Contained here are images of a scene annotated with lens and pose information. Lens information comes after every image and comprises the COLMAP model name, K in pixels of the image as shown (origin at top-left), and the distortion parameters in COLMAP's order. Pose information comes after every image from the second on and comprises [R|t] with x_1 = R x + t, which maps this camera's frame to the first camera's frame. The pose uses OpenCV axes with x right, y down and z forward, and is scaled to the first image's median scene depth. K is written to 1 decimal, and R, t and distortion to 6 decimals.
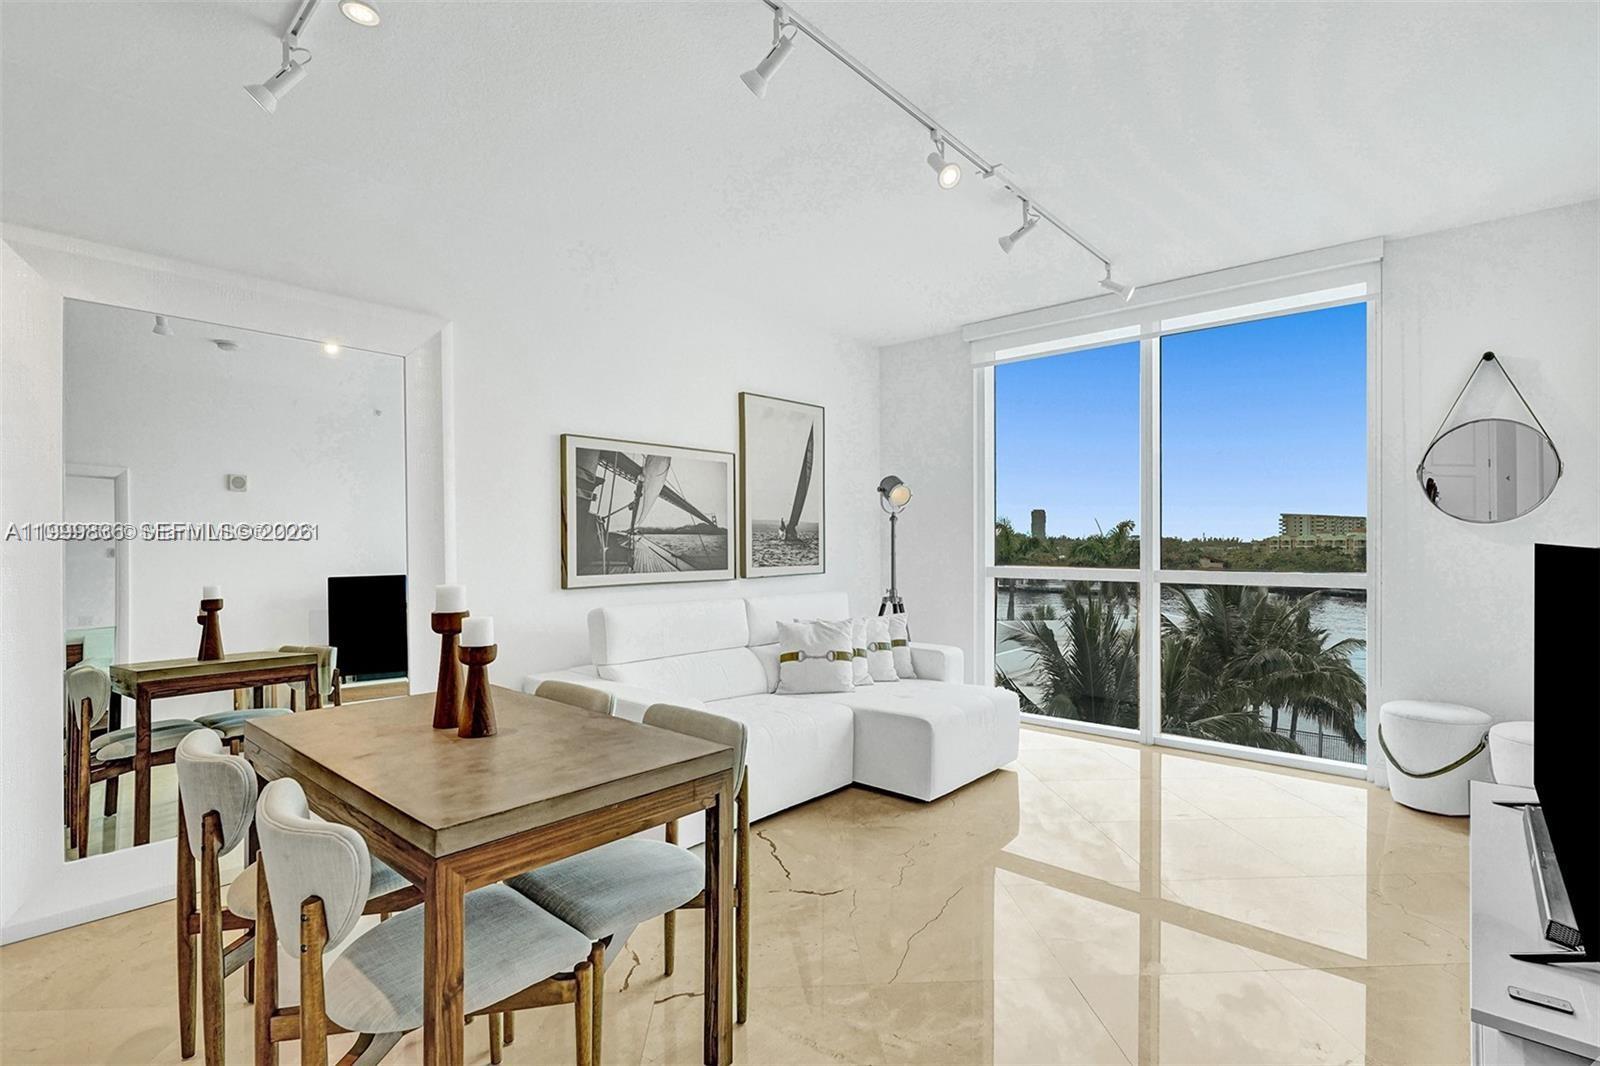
lens RADIAL K [[755.7, 0, 797.0], [0, 755.7, 531.8], [0, 0, 1]] dist [-0.009574, 0.006037]
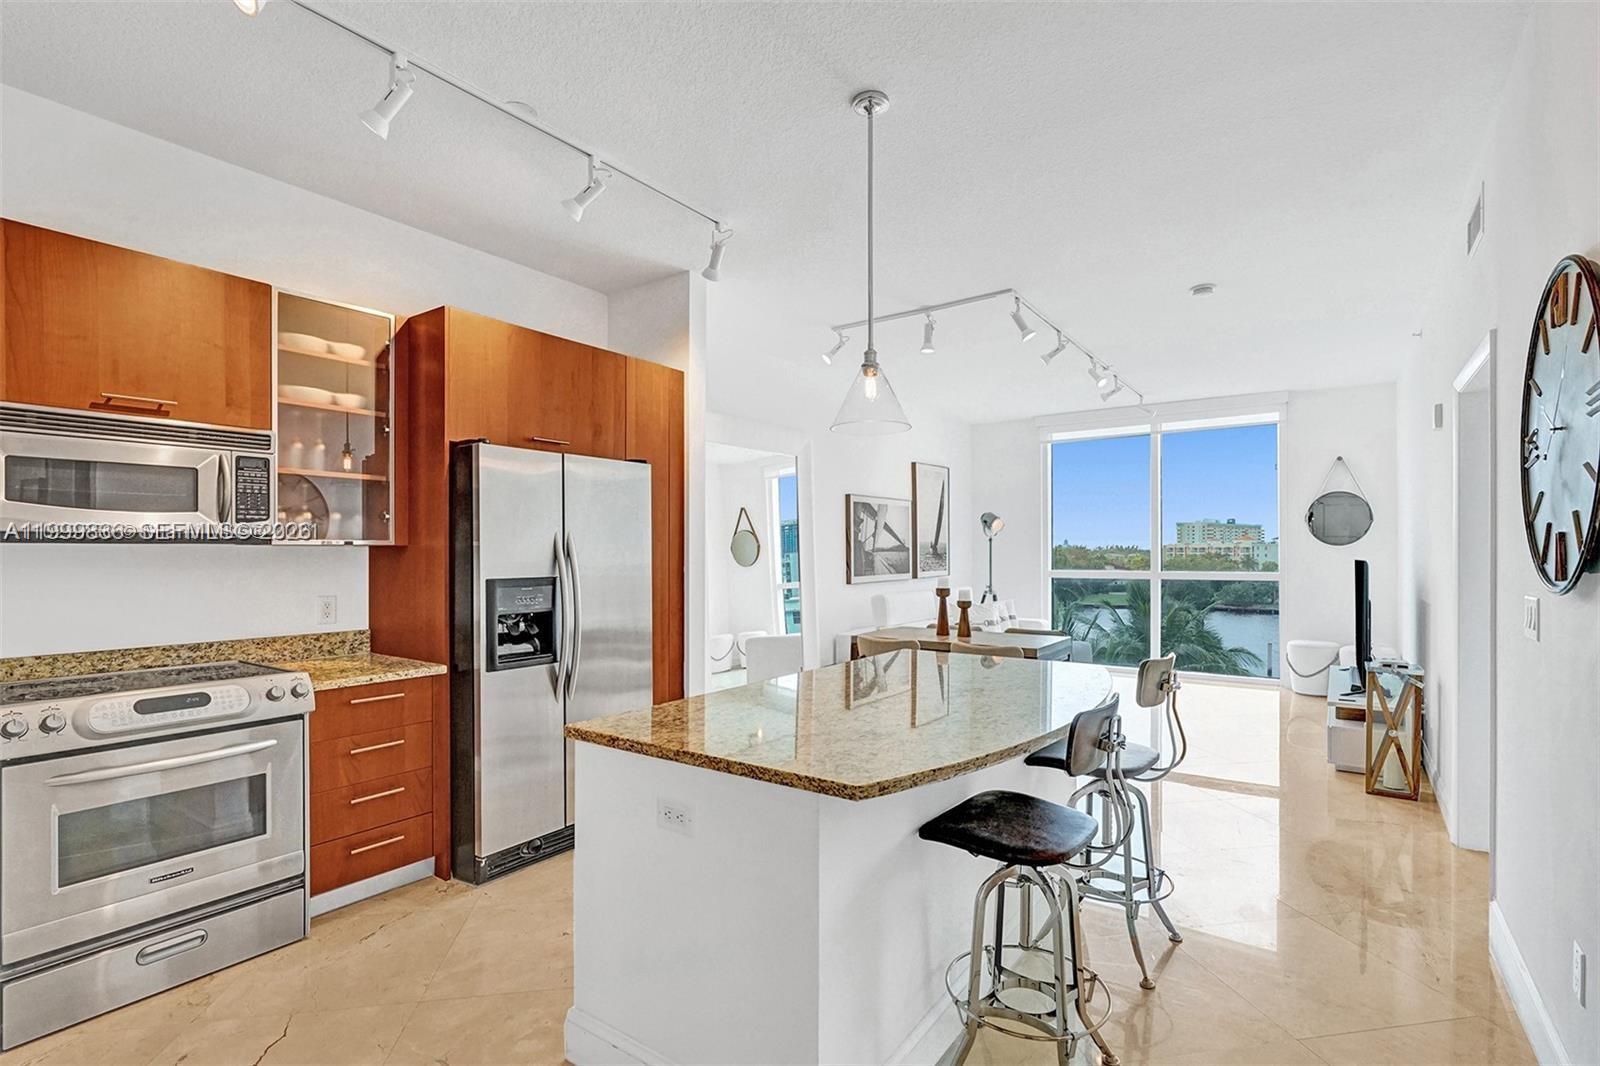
lens RADIAL K [[755.7, 0, 796.3], [0, 755.7, 535.9], [0, 0, 1]] dist [-0.009574, 0.006037]
pose [[0.994439, -0.000483, 0.105312, -0.514614], [0.001079, 0.999984, -0.005601, -0.020958], [-0.105308, 0.005684, 0.994423, -0.593513]]
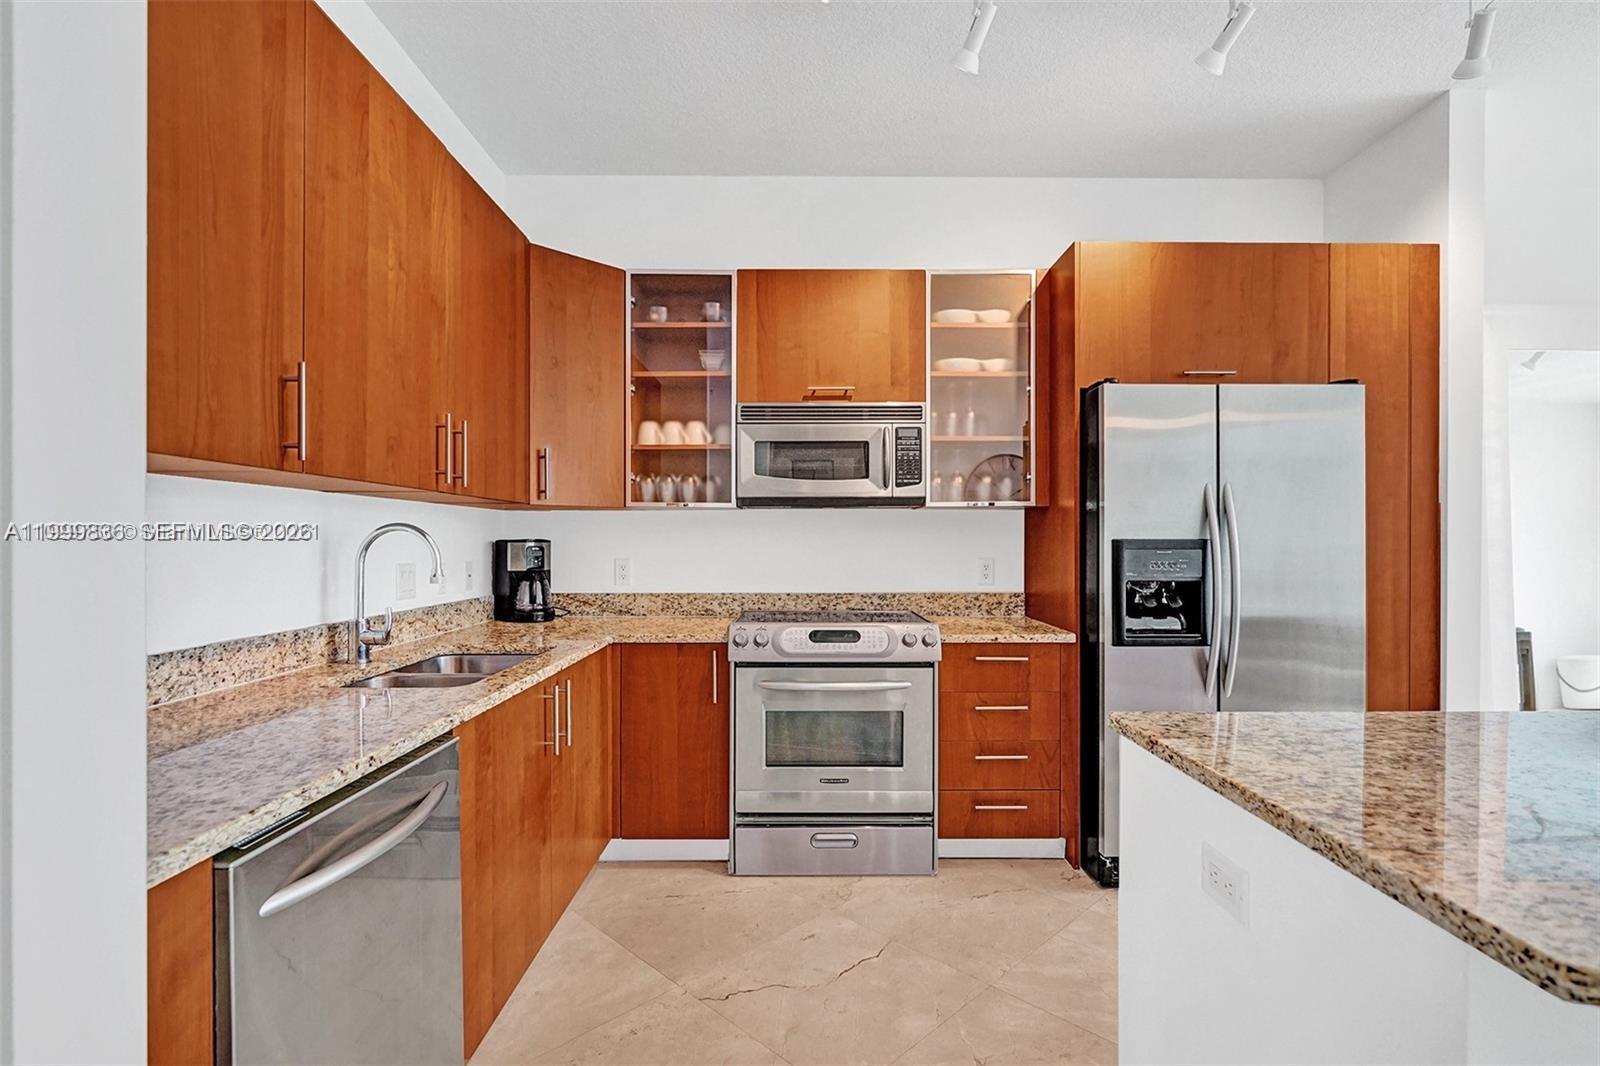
lens RADIAL K [[755.7, 0, 807.4], [0, 755.7, 535.9], [0, 0, 1]] dist [-0.009574, 0.006037]
pose [[0.675842, -0.005671, -0.737024, -0.492358], [0.011977, 0.999923, 0.003289, -0.011895], [0.736949, -0.011050, 0.675858, -0.550520]]
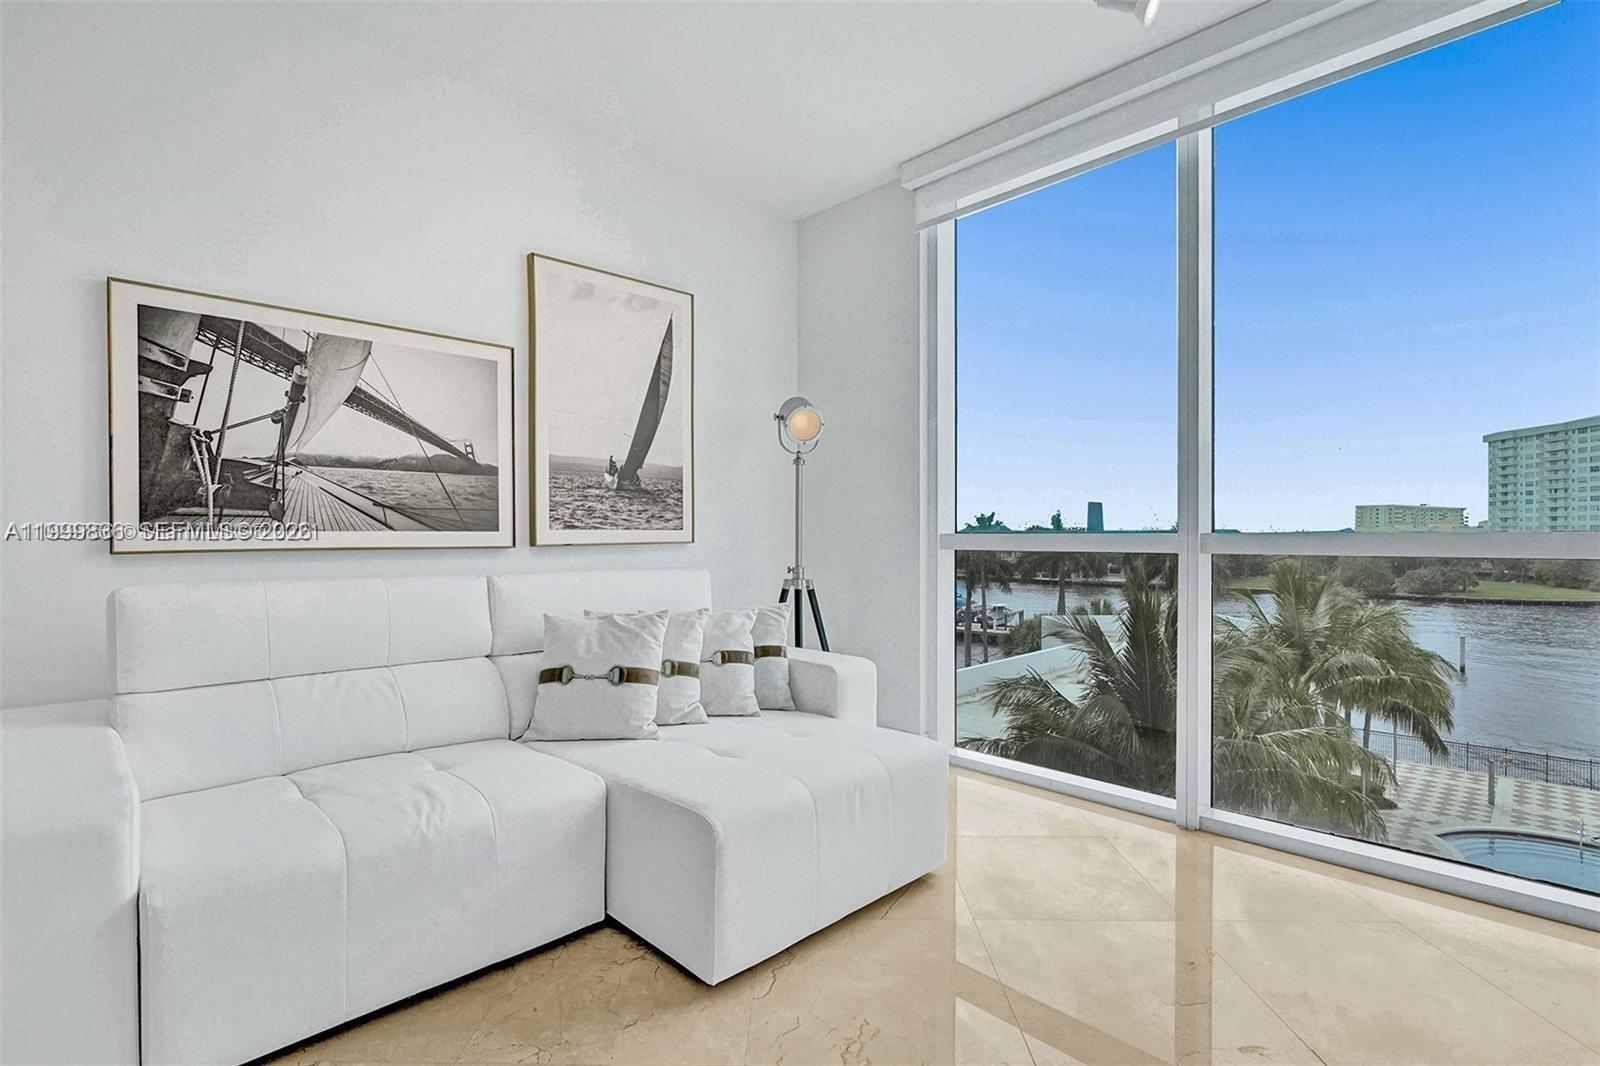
lens RADIAL K [[755.7, 0, 795.8], [0, 755.7, 532.4], [0, 0, 1]] dist [-0.009574, 0.006037]
pose [[0.997706, -0.000027, -0.067693, 0.202308], [0.000715, 0.999948, 0.010138, 0.045821], [0.067689, -0.010163, 0.997655, 0.400936]]
